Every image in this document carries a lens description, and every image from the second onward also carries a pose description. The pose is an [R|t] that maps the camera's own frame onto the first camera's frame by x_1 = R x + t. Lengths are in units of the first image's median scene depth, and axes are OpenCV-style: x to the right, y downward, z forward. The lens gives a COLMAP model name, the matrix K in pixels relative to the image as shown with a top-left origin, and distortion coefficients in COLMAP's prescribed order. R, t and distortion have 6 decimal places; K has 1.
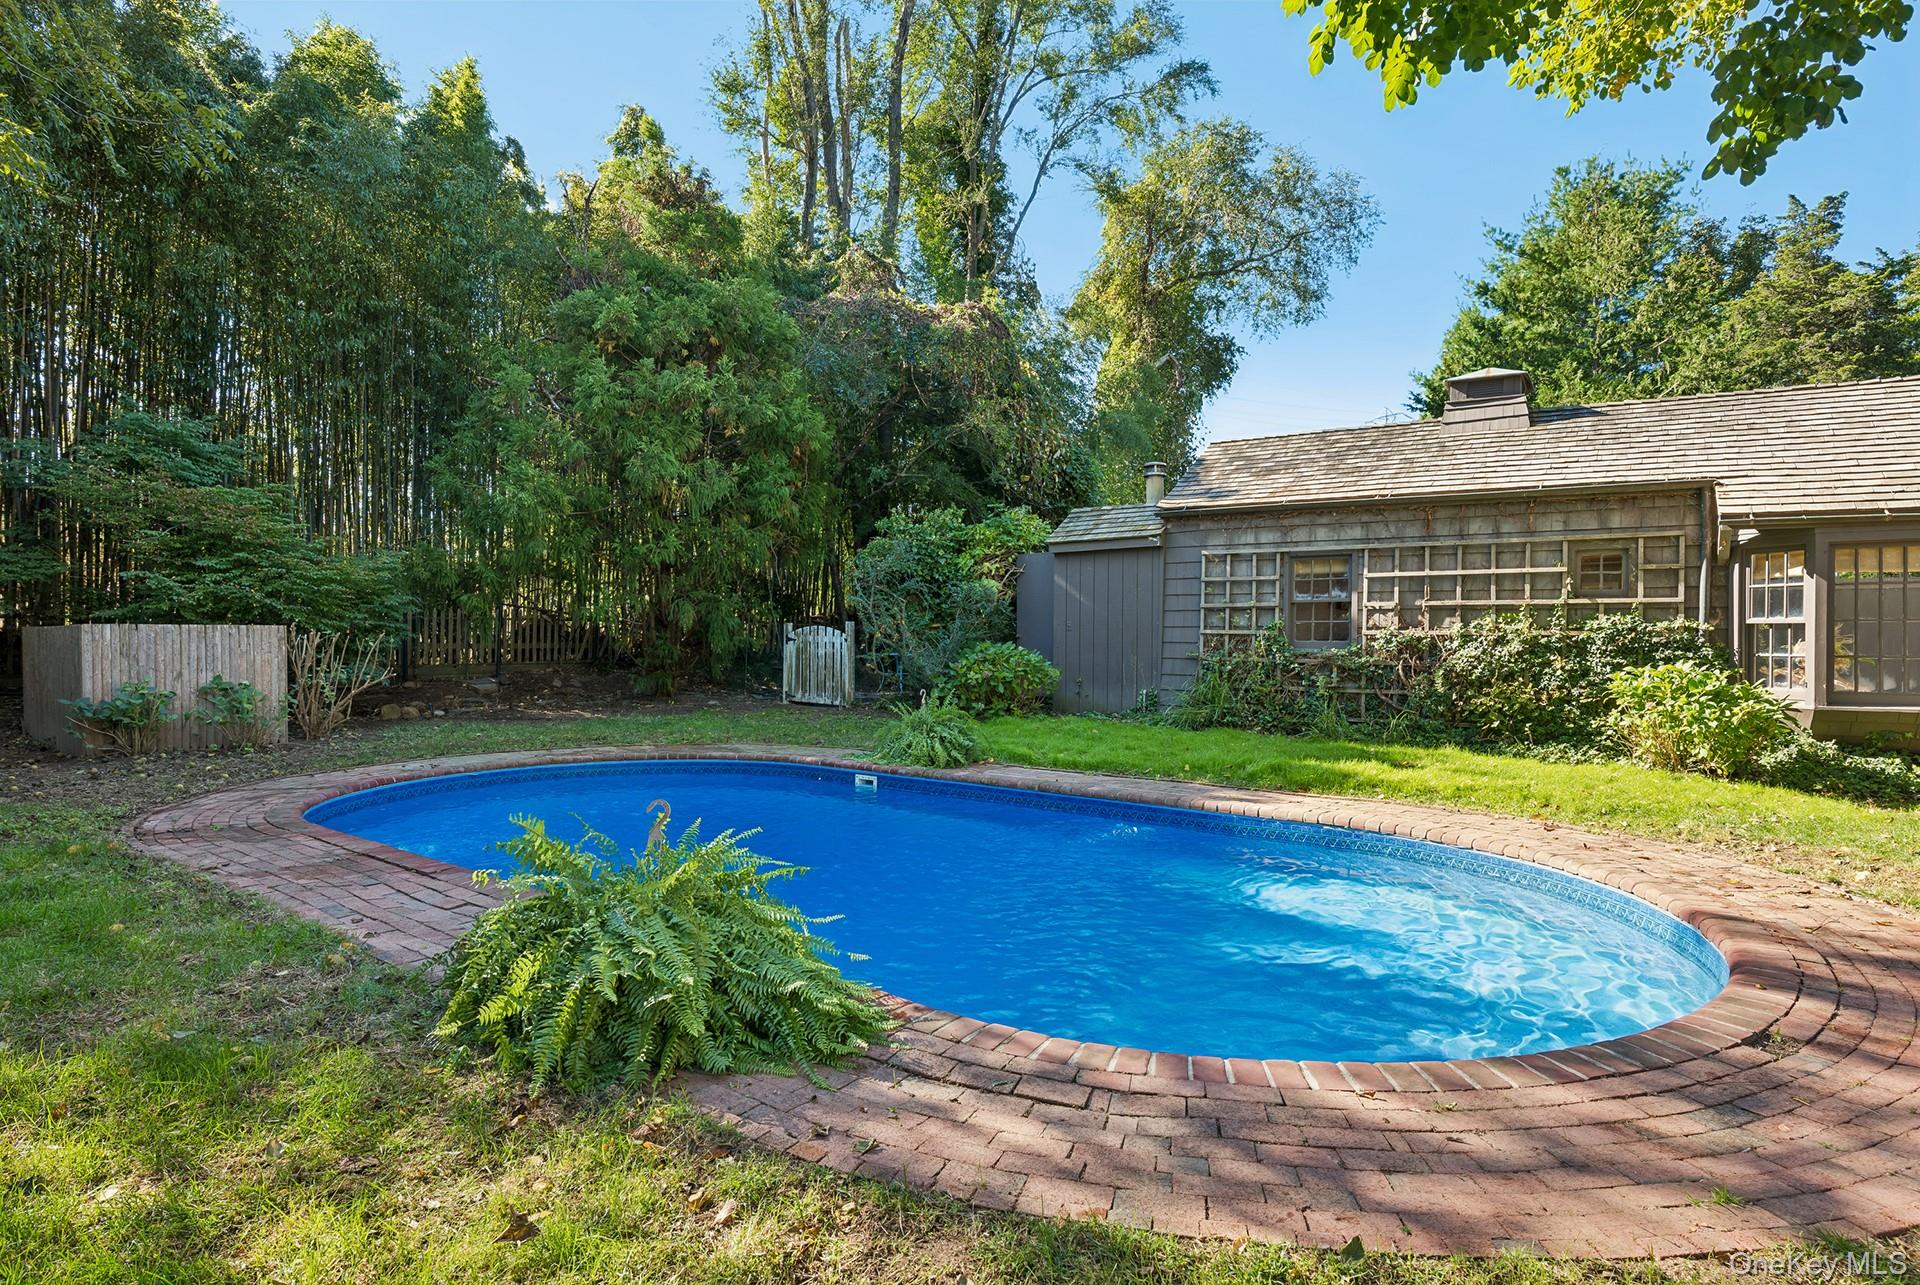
lens RADIAL K [[1007.3, 0, 955.3], [0, 1007.3, 650.6], [0, 0, 1]] dist [-0.004266, 0.003307]
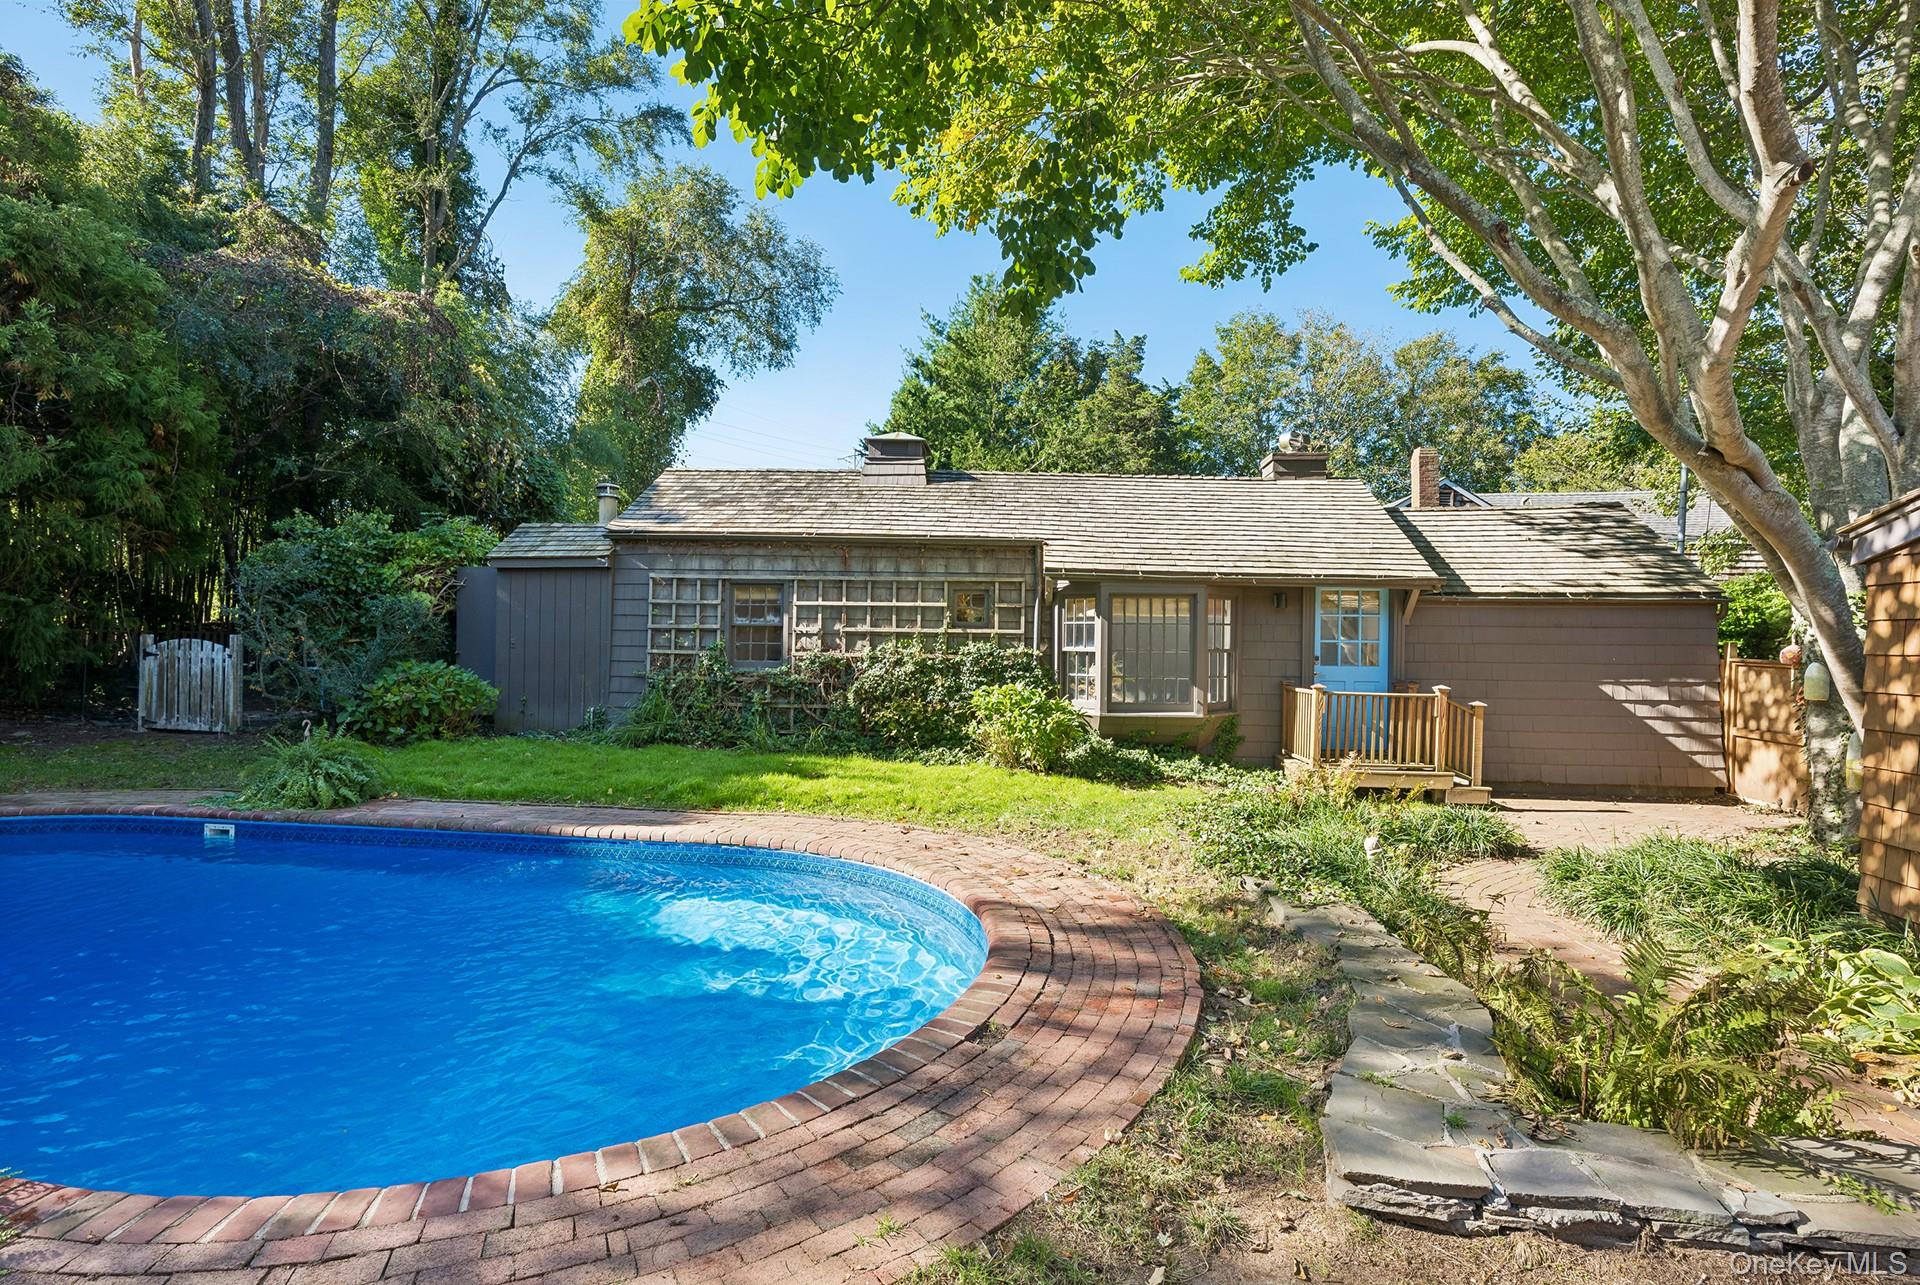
lens RADIAL K [[919.7, 0, 961.3], [0, 919.7, 647.2], [0, 0, 1]] dist [-0.003063, 0.003531]
pose [[0.870292, 0.006072, 0.492499, 0.052389], [-0.003536, 0.999975, -0.006081, -0.016687], [-0.492524, 0.003551, 0.870292, 0.008986]]
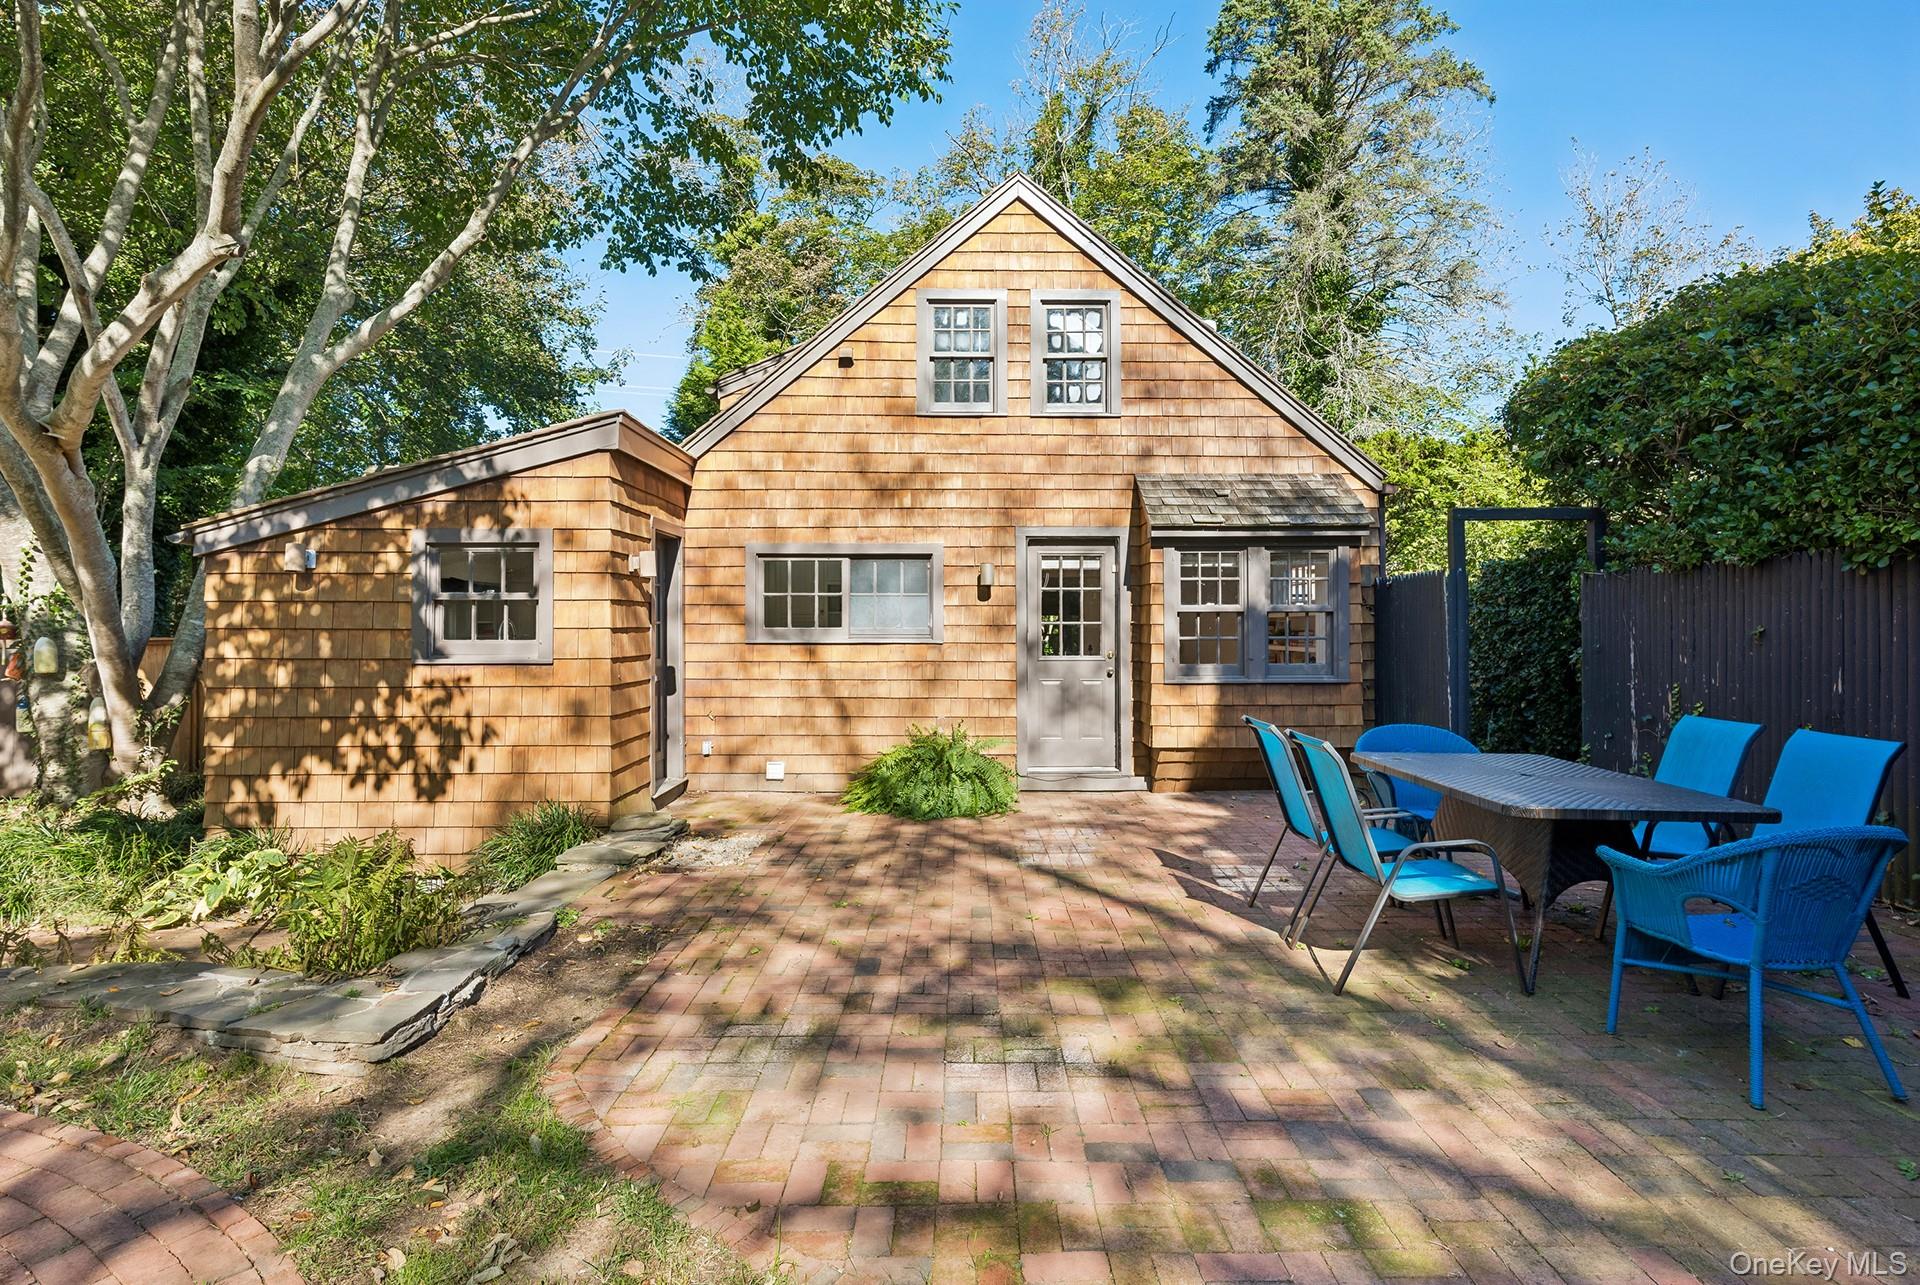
lens RADIAL K [[978.6, 0, 971.1], [0, 978.6, 618.5], [0, 0, 1]] dist [-0.002922, 0.004748]
pose [[-0.626169, -0.000139, 0.779687, -0.079621], [0.009890, 0.999918, 0.008121, -0.019482], [-0.779625, 0.012796, -0.626116, 0.158107]]
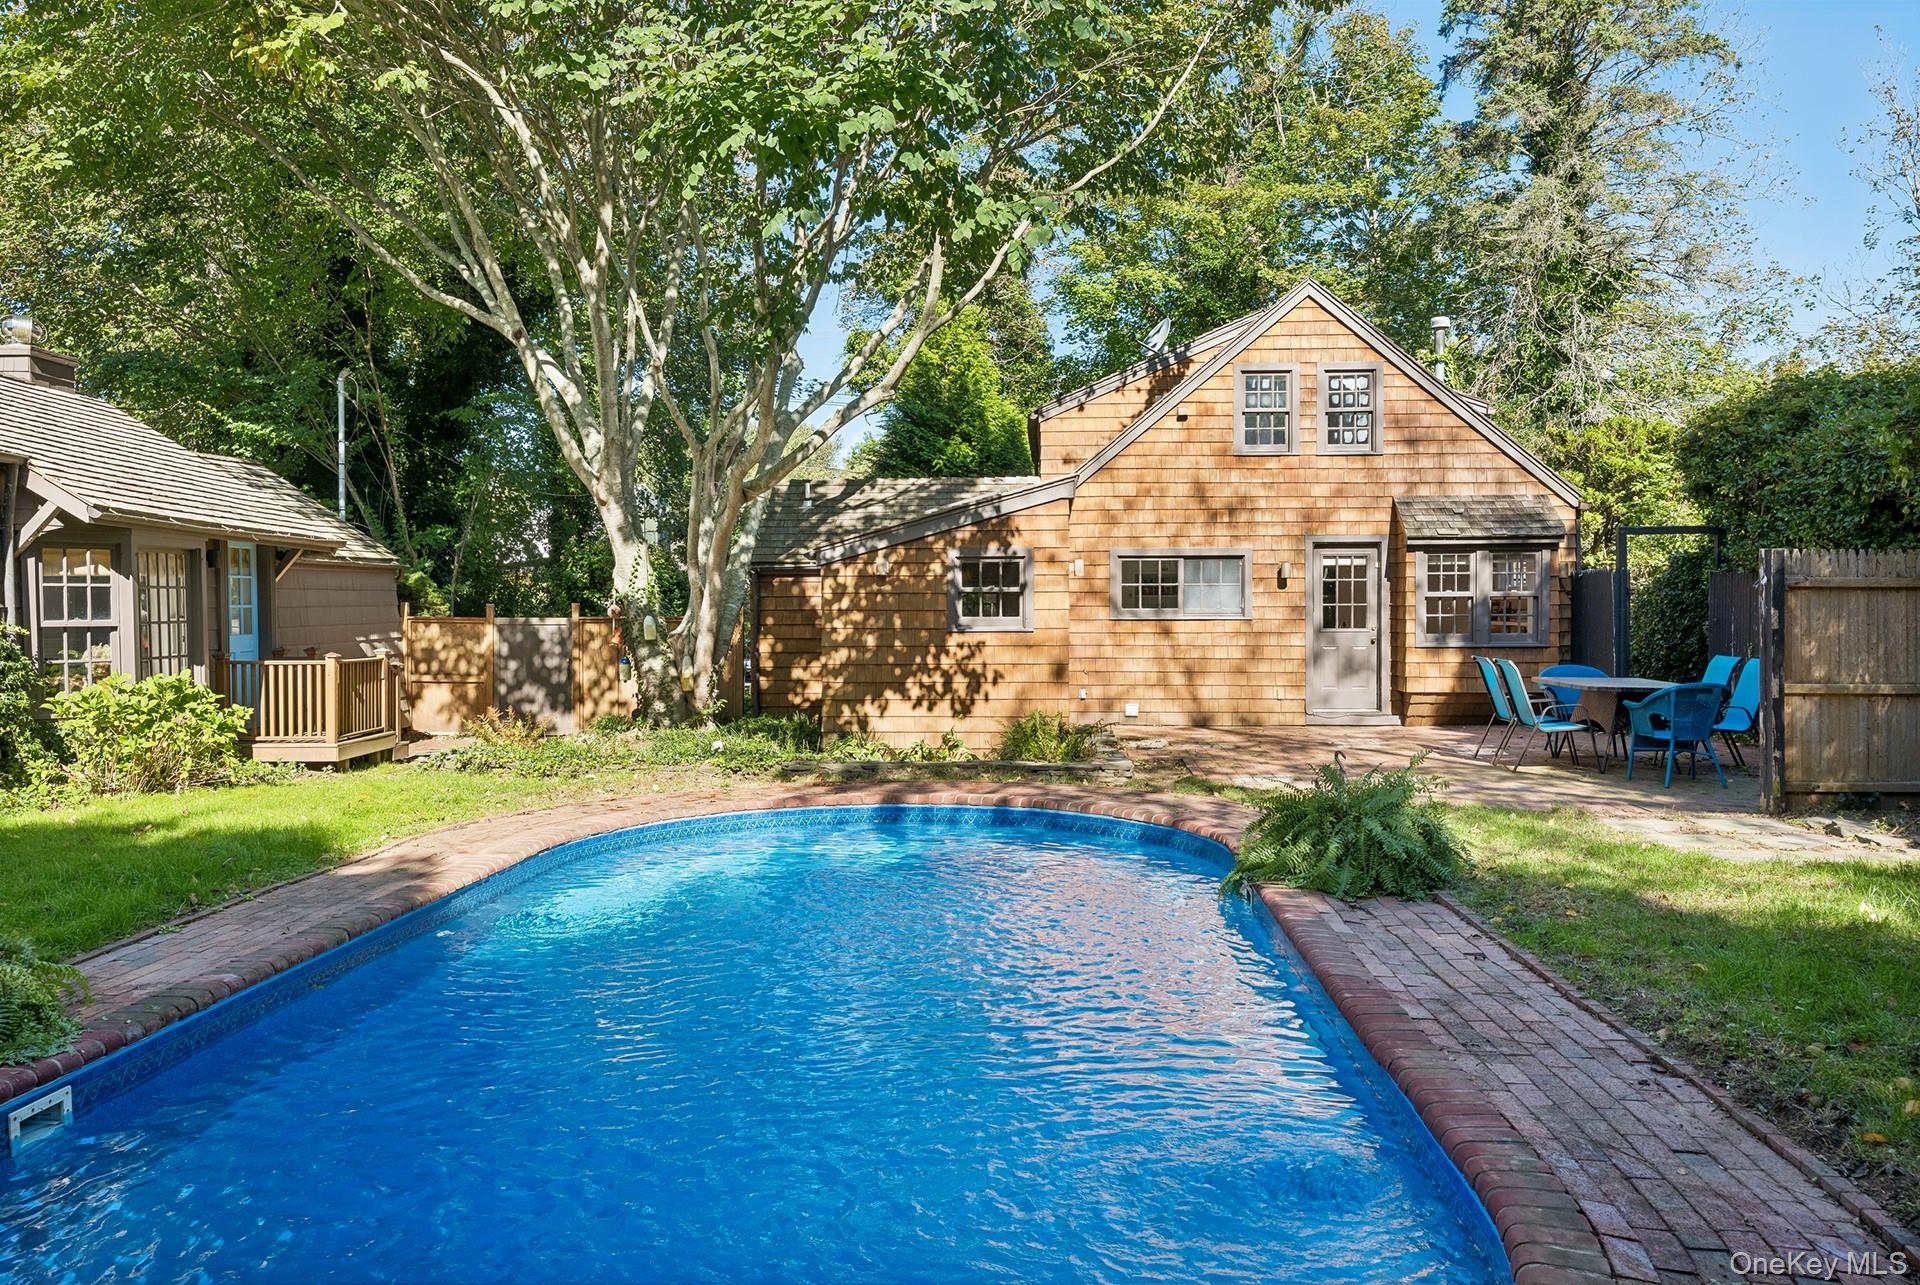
lens RADIAL K [[1394.1, 0, 979.4], [0, 1394.1, 657.3], [0, 0, 1]] dist [-0.007334, 0.014441]
pose [[-0.571441, -0.035094, 0.819892, -0.476249], [0.015581, 0.998441, 0.053595, -0.036409], [-0.820495, 0.043401, -0.570004, 0.710726]]
